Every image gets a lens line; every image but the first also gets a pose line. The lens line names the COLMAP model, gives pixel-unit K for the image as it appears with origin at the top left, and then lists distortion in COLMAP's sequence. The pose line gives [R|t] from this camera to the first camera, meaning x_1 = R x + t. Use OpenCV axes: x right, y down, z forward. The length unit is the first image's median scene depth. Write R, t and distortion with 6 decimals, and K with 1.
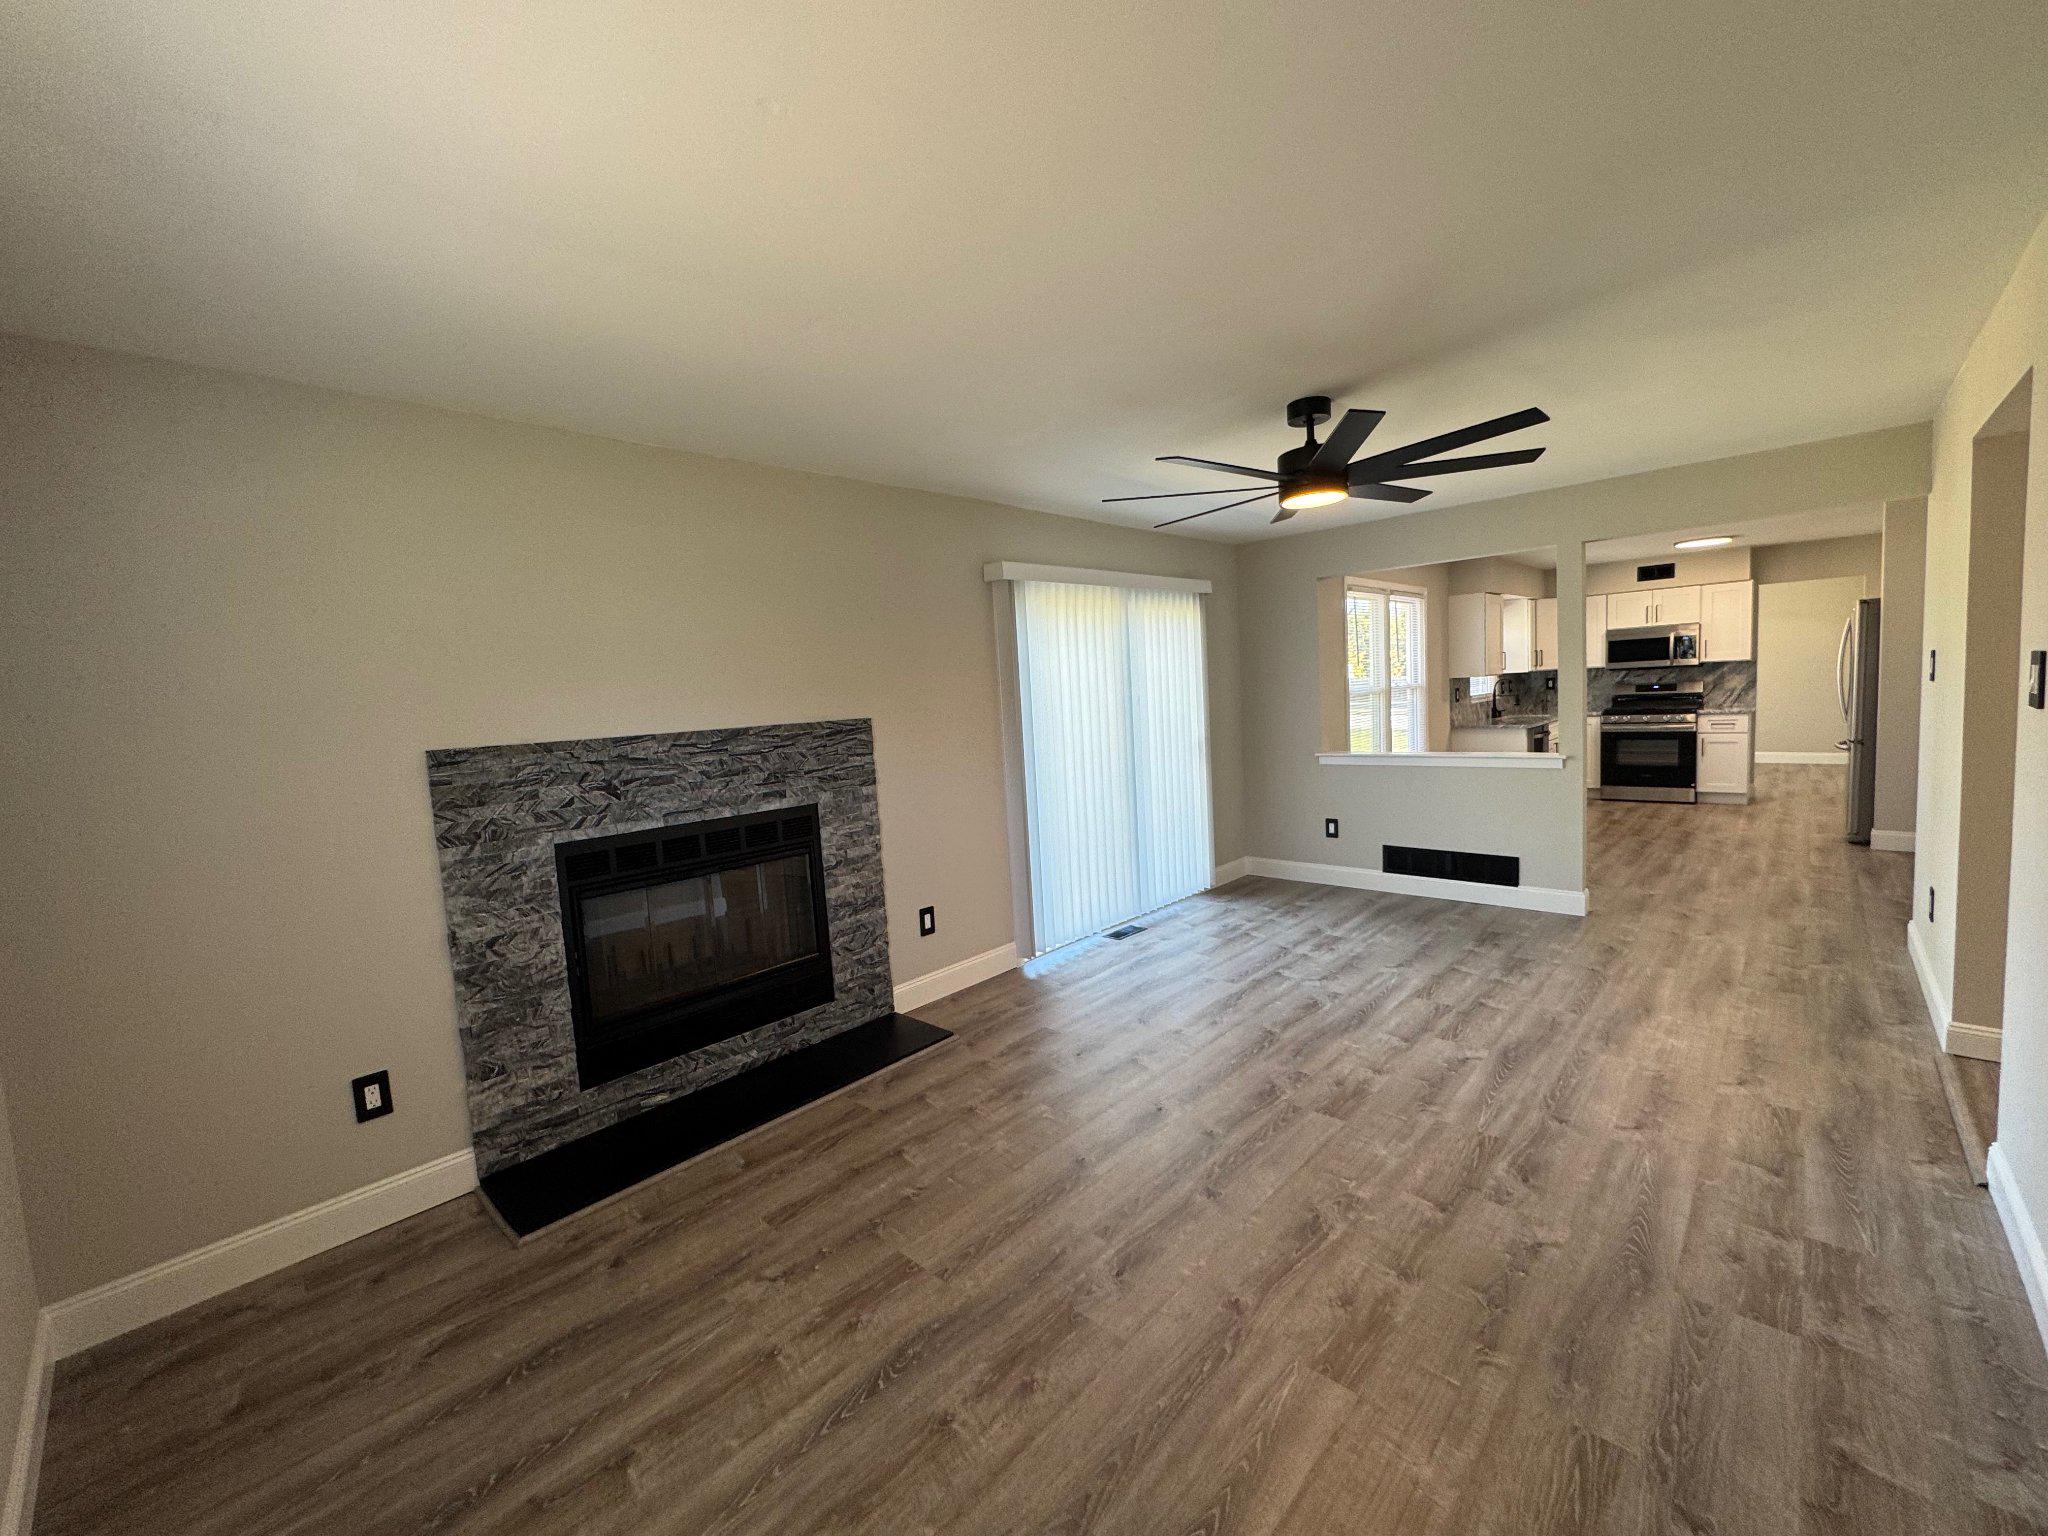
lens RADIAL K [[825.3, 0, 1024.0], [0, 825.3, 768.0], [0, 0, 1]] dist [-0.001694, 0.001064]
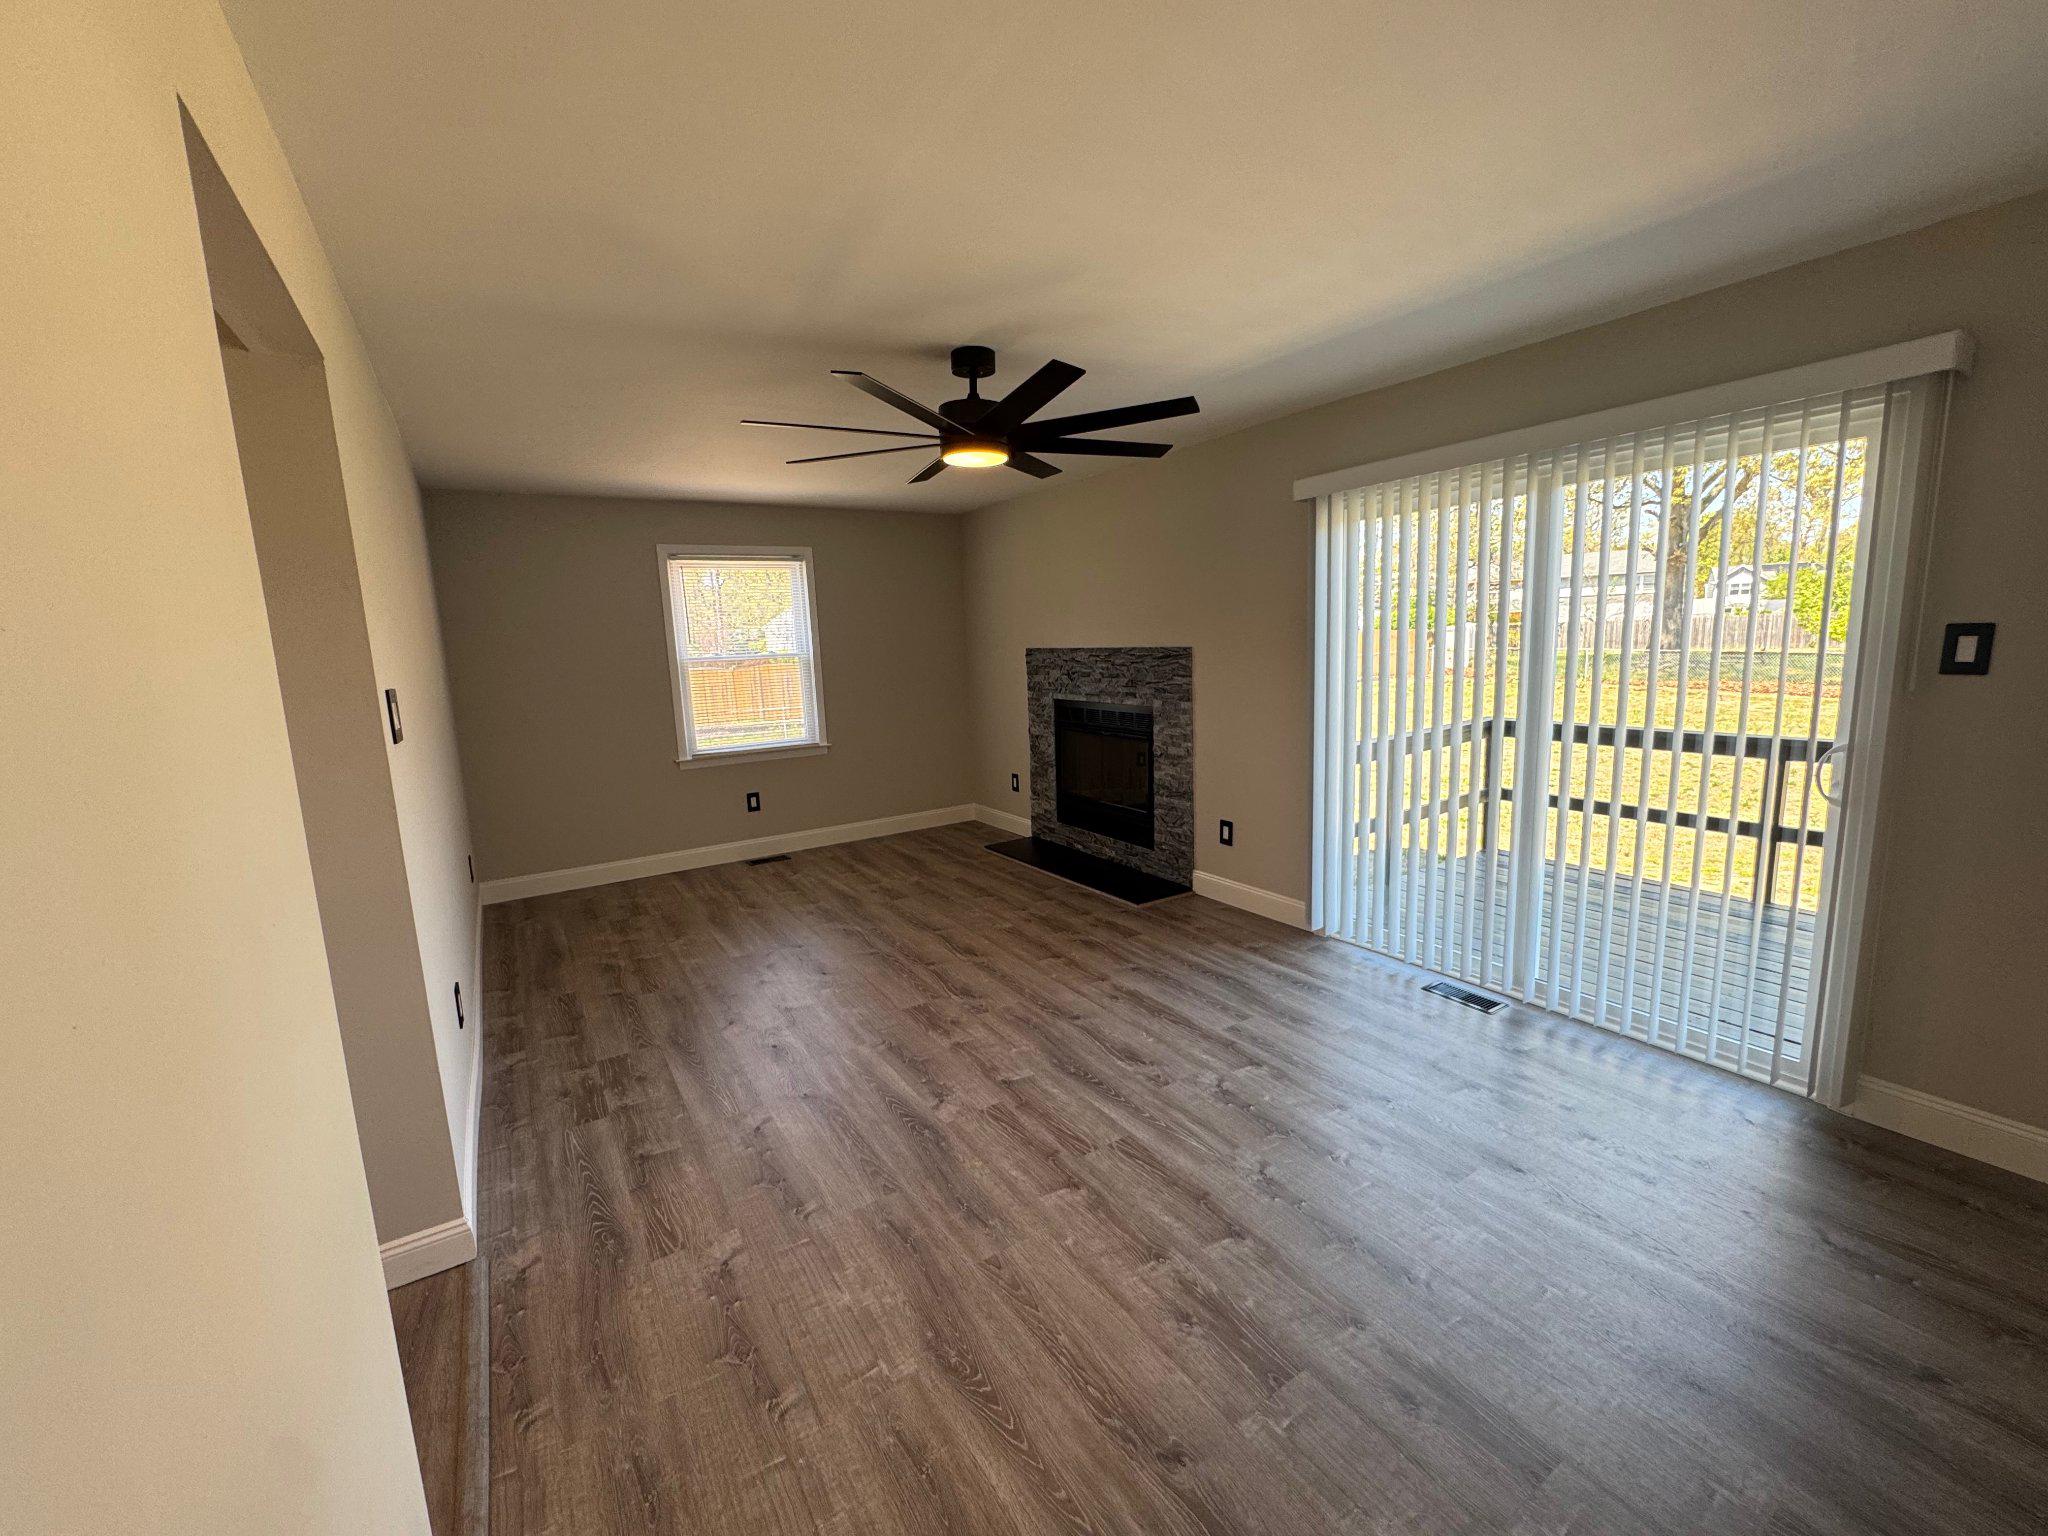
lens RADIAL K [[825.3, 0, 1024.0], [0, 825.3, 768.0], [0, 0, 1]] dist [-0.001694, 0.001064]
pose [[-0.238467, 0.222853, -0.945235, 1.205847], [-0.035588, 0.970656, 0.237824, -0.190657], [0.970498, 0.090353, -0.223539, 1.191510]]
